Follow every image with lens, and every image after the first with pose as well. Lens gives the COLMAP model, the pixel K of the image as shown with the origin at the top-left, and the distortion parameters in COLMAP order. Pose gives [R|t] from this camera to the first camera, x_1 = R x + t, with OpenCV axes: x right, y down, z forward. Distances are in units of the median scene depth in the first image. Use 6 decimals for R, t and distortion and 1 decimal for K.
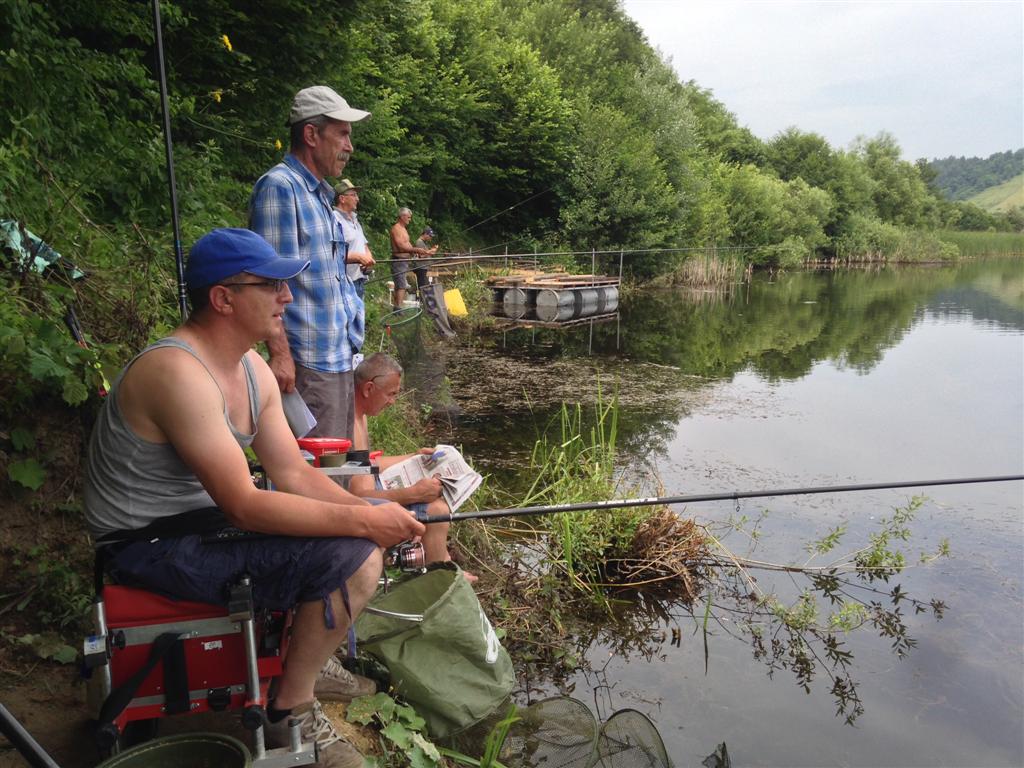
lens RADIAL K [[936.6, 0, 512.0], [0, 936.6, 384.0], [0, 0, 1]] dist [0.189455, -0.344419]
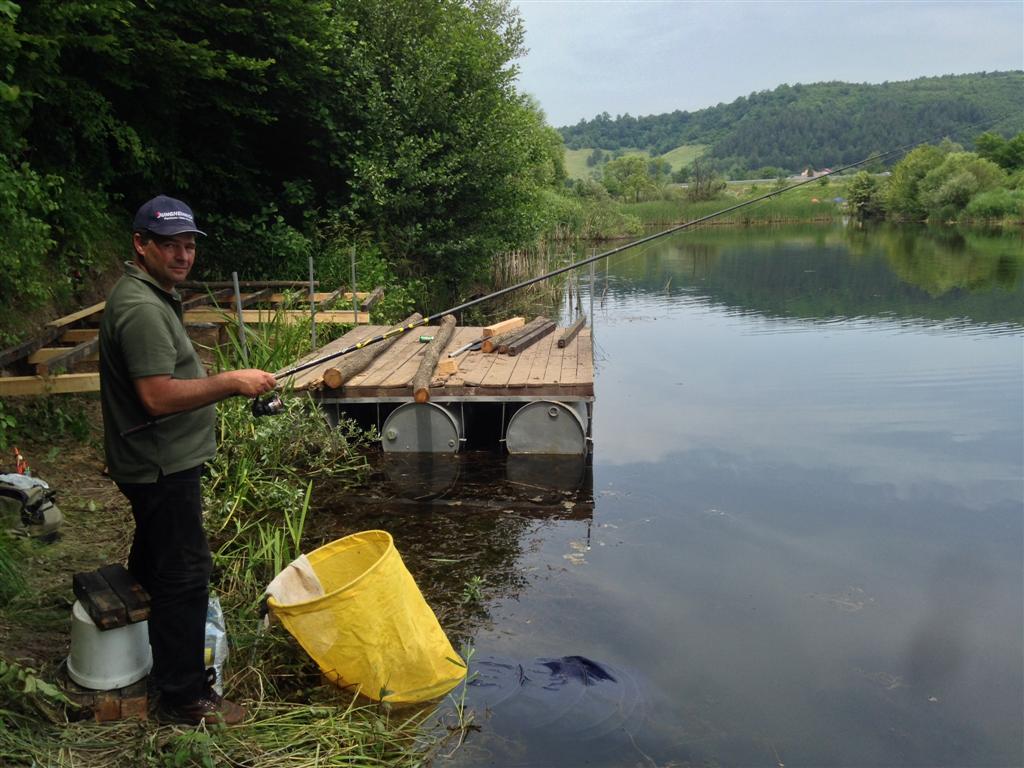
lens RADIAL K [[936.6, 0, 512.0], [0, 936.6, 384.0], [0, 0, 1]] dist [0.189455, -0.344419]
pose [[0.902798, -0.101639, 0.417882, -0.079101], [0.090651, 0.994814, 0.046117, -0.097506], [-0.420402, -0.003753, 0.907330, 0.583556]]
